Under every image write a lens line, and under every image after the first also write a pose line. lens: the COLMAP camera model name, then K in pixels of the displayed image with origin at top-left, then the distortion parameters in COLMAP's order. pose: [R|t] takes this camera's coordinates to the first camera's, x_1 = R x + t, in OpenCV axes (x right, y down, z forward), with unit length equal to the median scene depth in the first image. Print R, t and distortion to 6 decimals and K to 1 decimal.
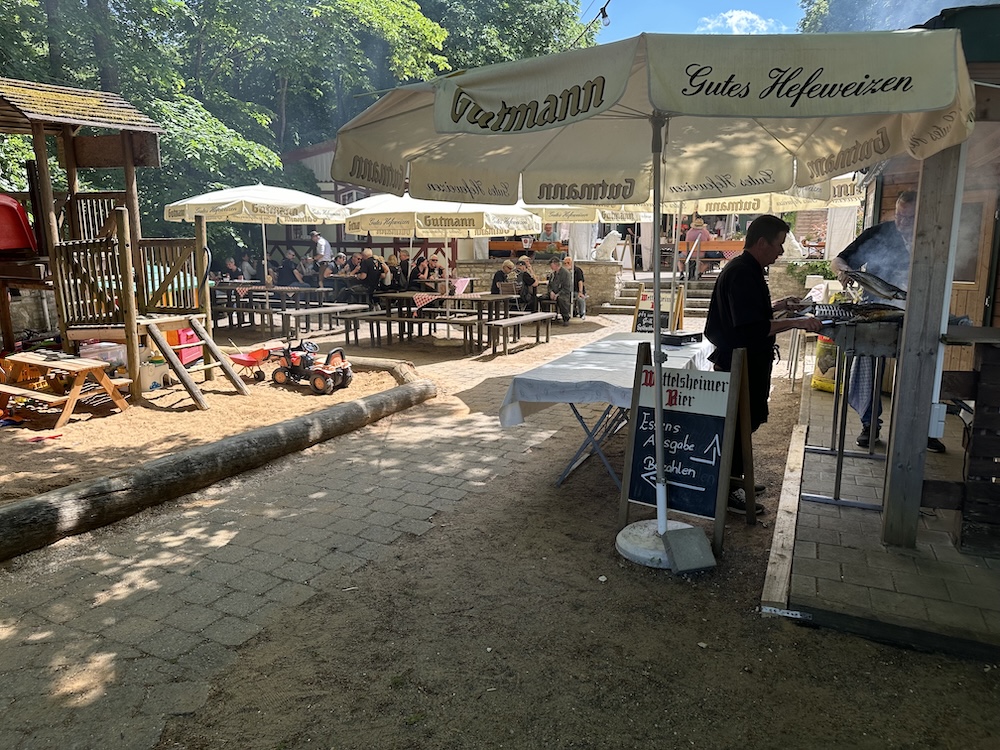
lens RADIAL K [[695.6, 0, 499.8], [0, 695.6, 377.0], [0, 0, 1]] dist [0.027018, -0.037906]
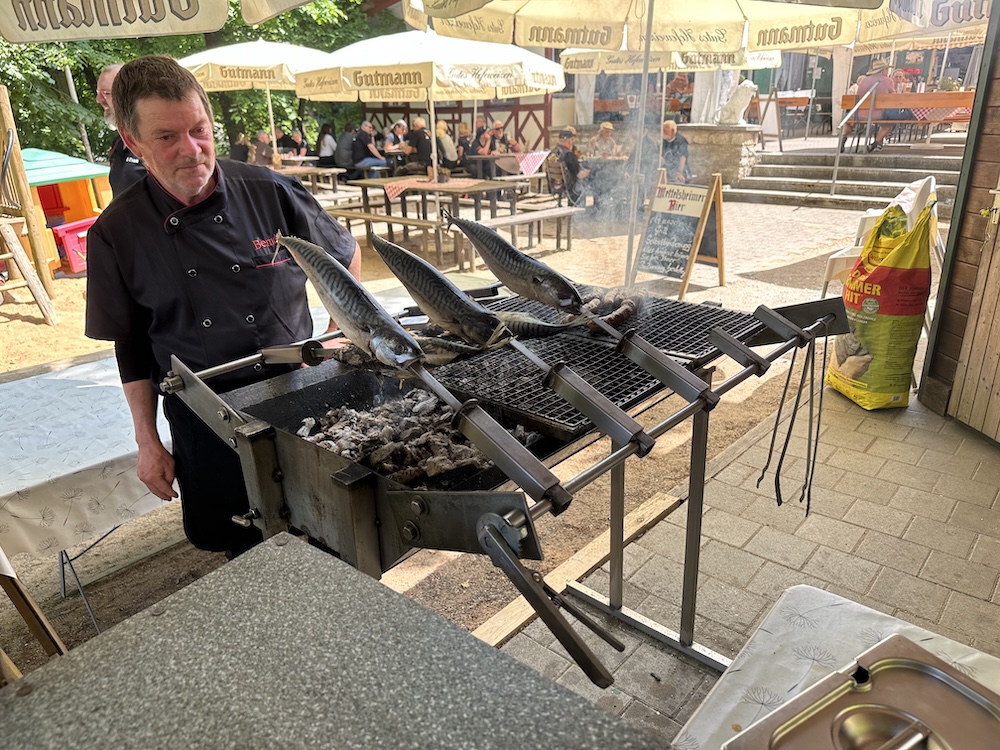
lens RADIAL K [[695.6, 0, 494.5], [0, 695.6, 375.0], [0, 0, 1]] dist [0.027018, -0.037906]
pose [[0.940583, 0.094931, -0.326024, 0.231797], [-0.033711, 0.981488, 0.188532, -0.052486], [0.337886, -0.166339, 0.926372, 0.266313]]
